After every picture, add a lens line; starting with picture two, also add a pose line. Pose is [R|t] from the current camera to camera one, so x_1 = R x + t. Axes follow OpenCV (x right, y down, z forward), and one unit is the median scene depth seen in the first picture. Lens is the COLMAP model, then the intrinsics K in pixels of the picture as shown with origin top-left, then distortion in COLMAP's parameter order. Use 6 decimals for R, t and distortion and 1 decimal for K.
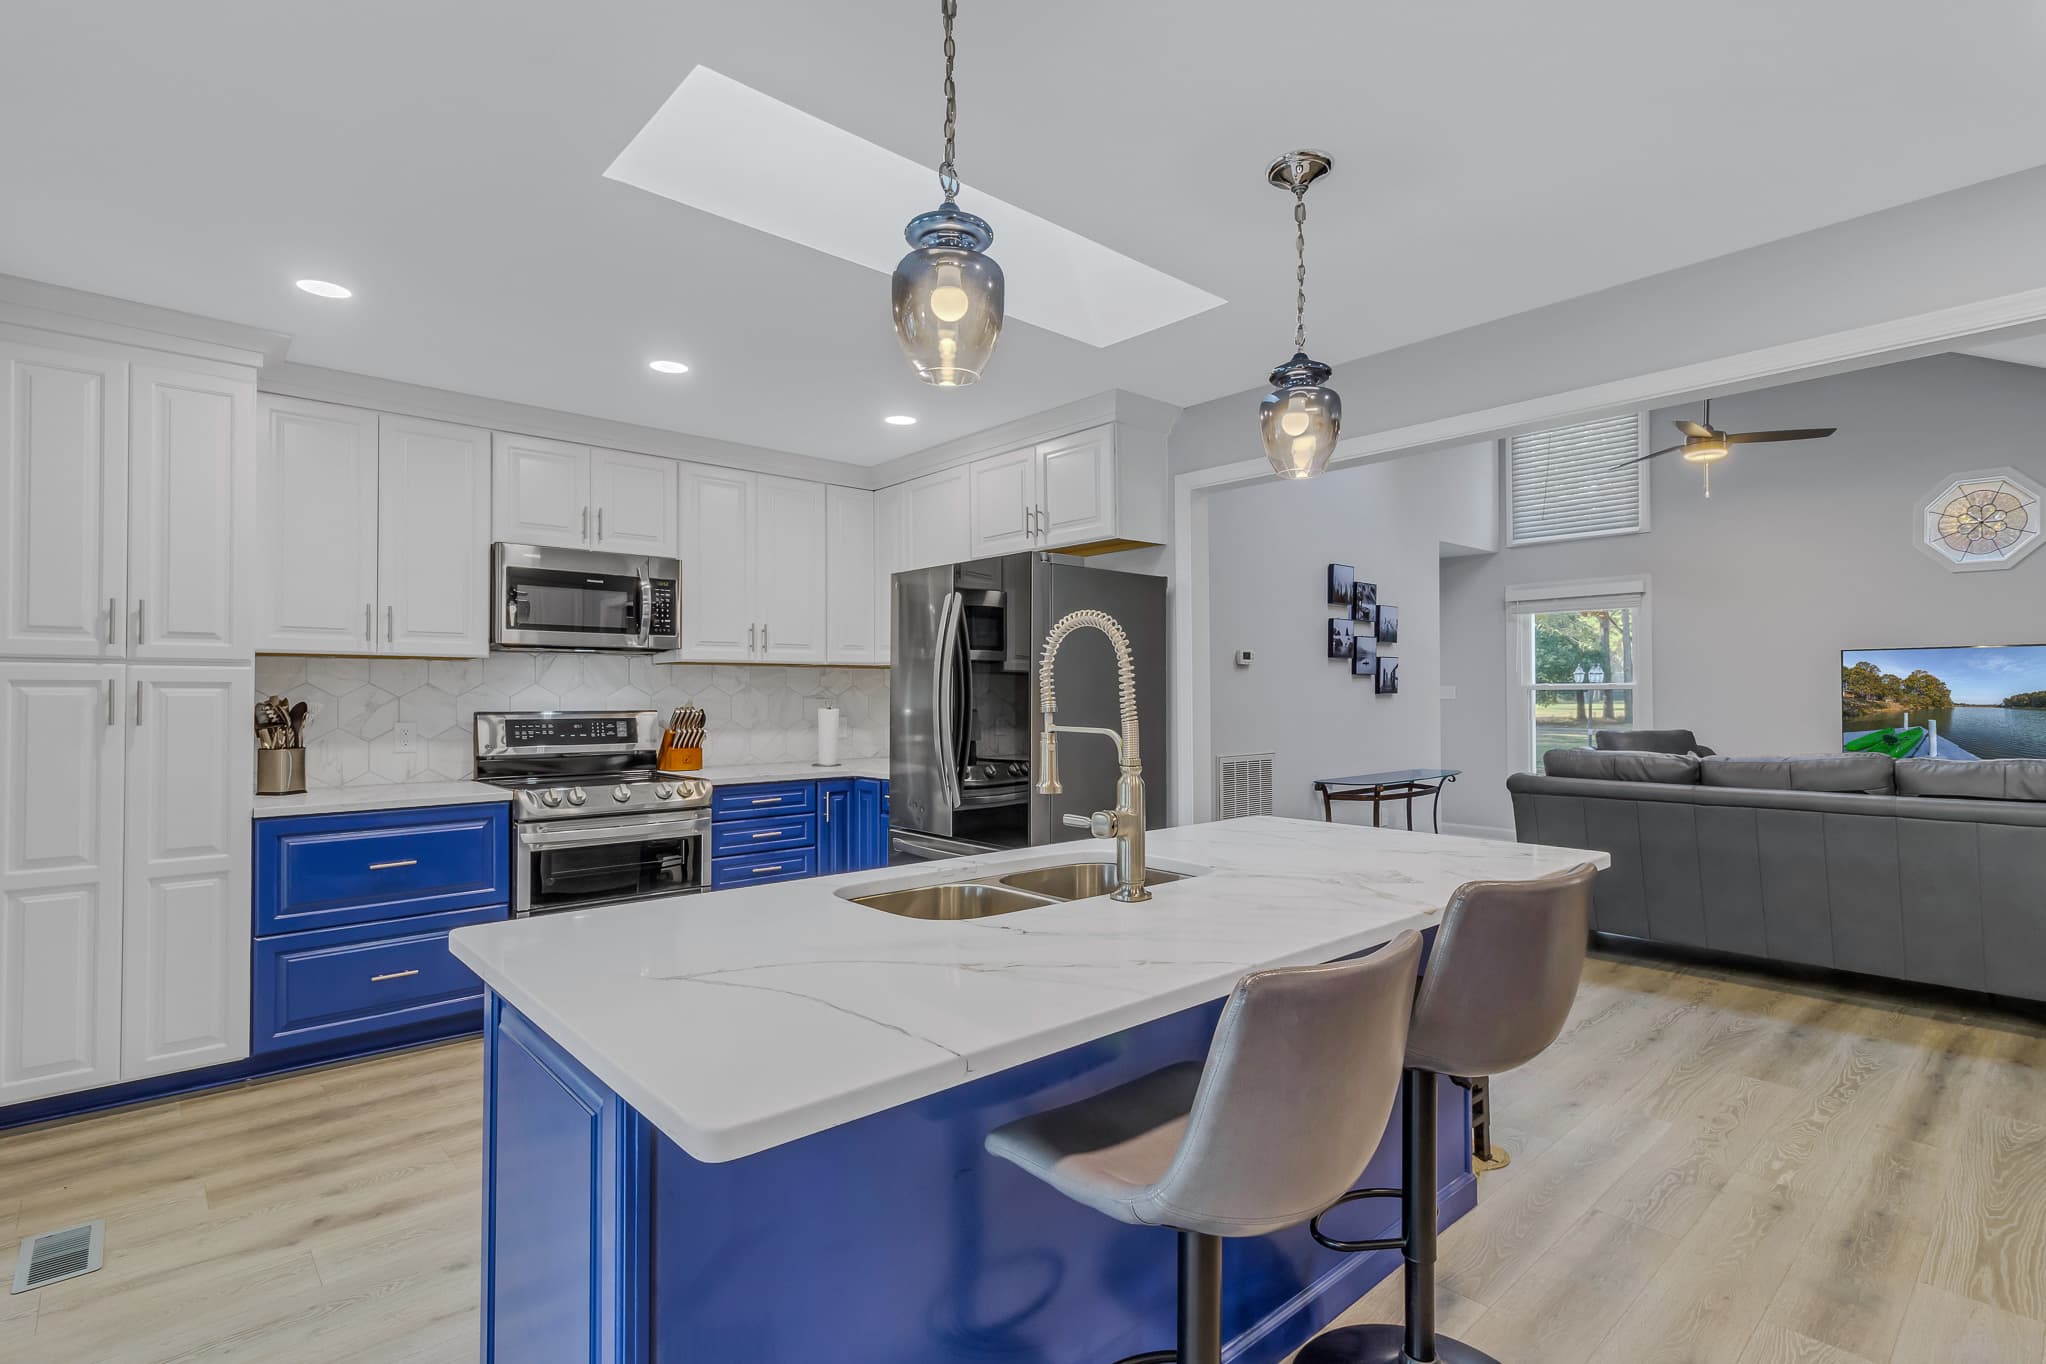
lens RADIAL K [[983.1, 0, 1029.7], [0, 983.1, 677.3], [0, 0, 1]] dist [0.000092, -0.000334]
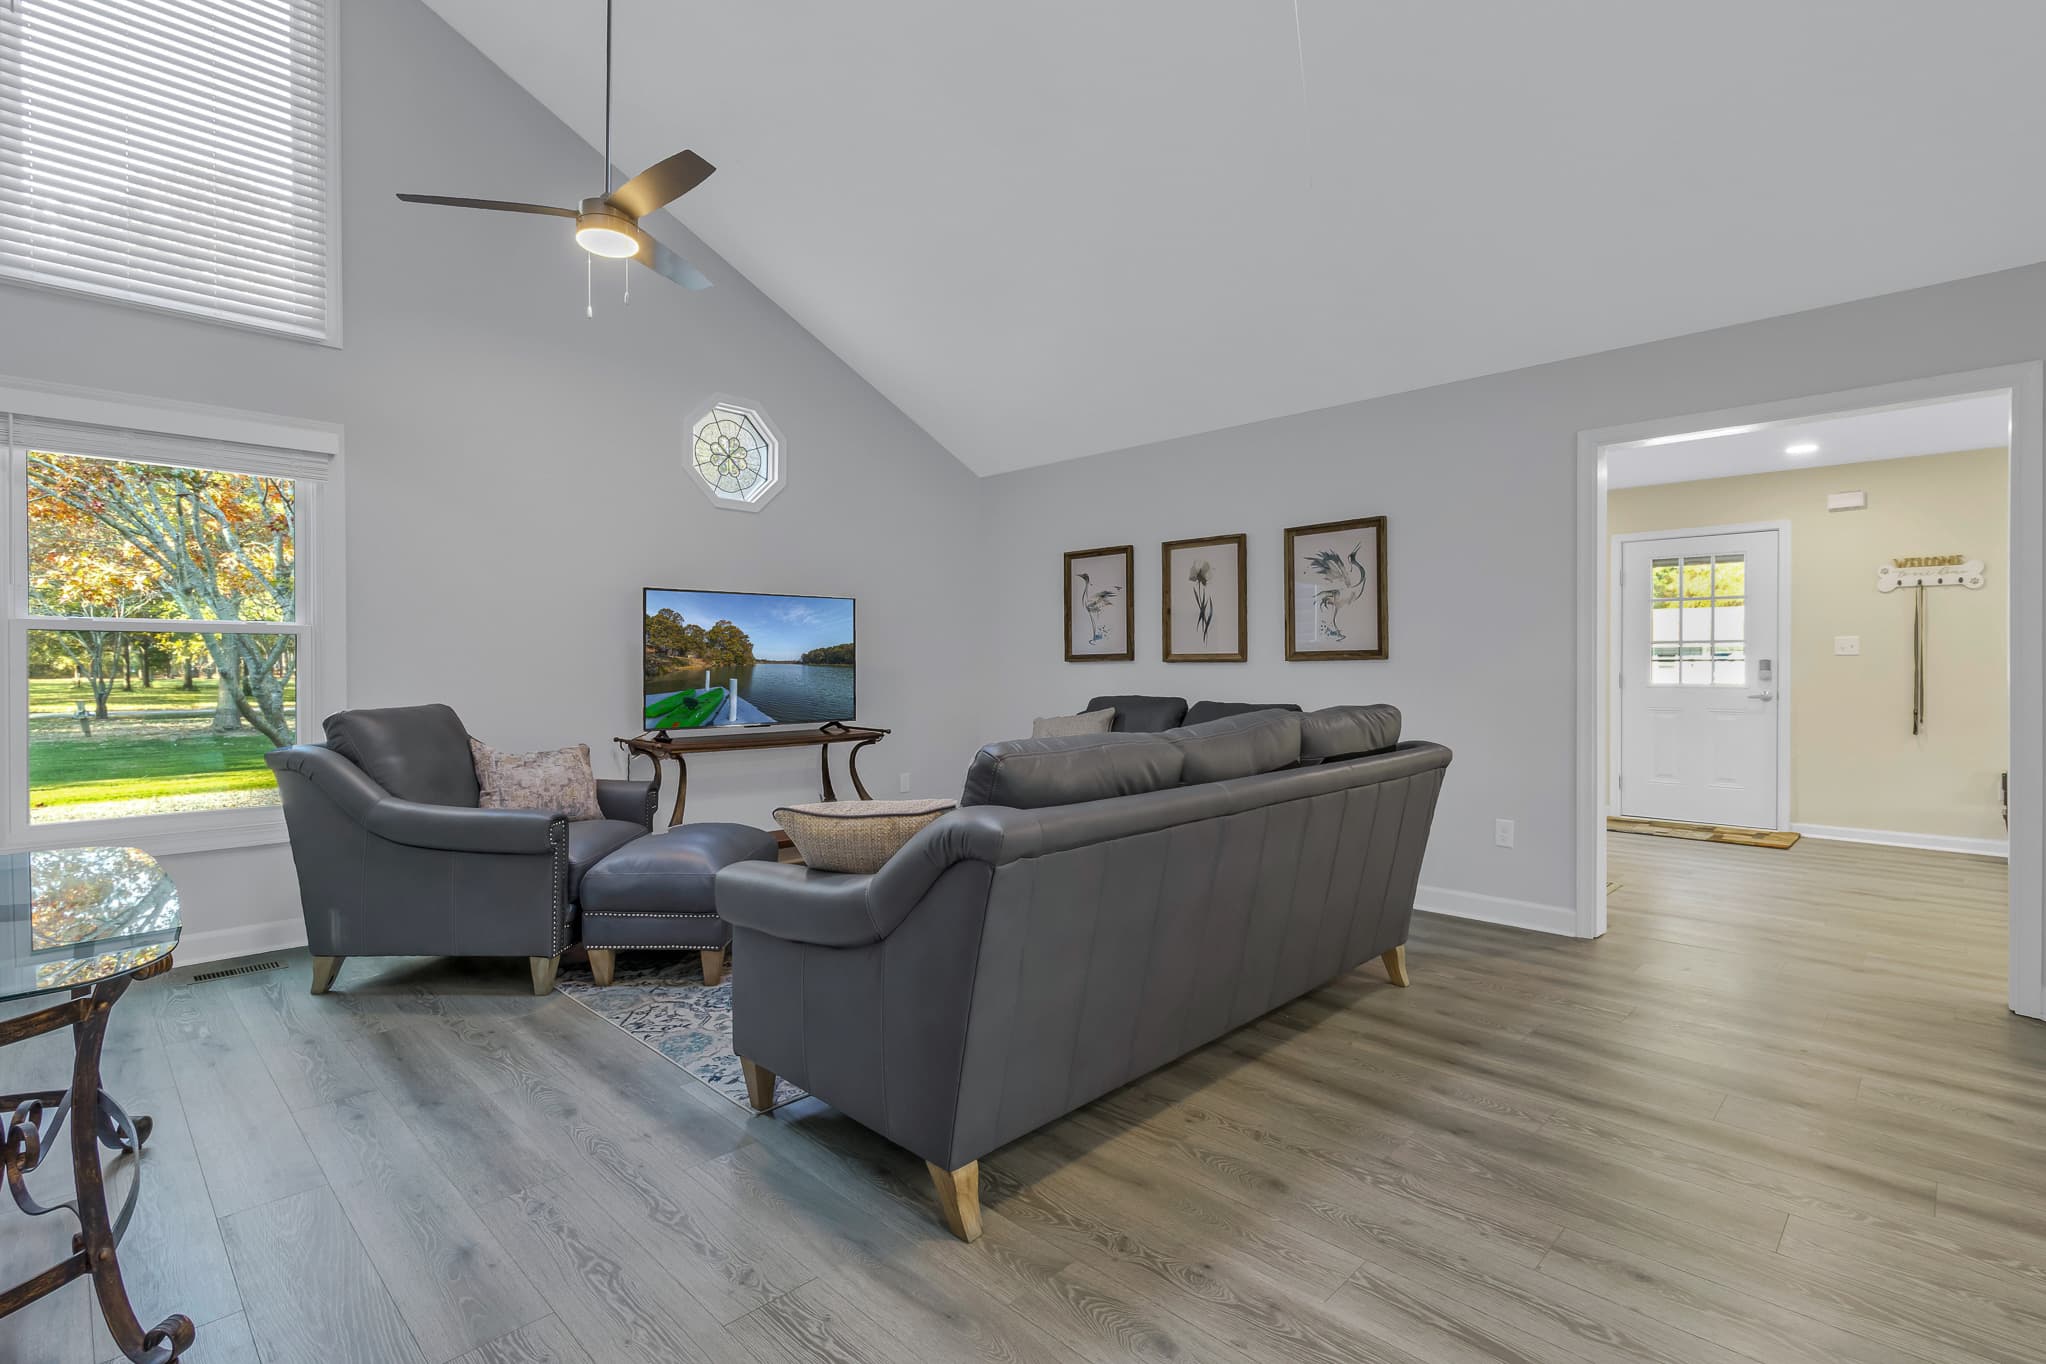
lens RADIAL K [[914.2, 0, 1026.4], [0, 914.2, 666.1], [0, 0, 1]] dist [-0.000693, -0.006958]
pose [[-0.051712, 0.001443, 0.998661, 0.098441], [-0.019884, 0.999799, -0.002474, 0.029072], [-0.998464, -0.019985, -0.051673, 0.783929]]
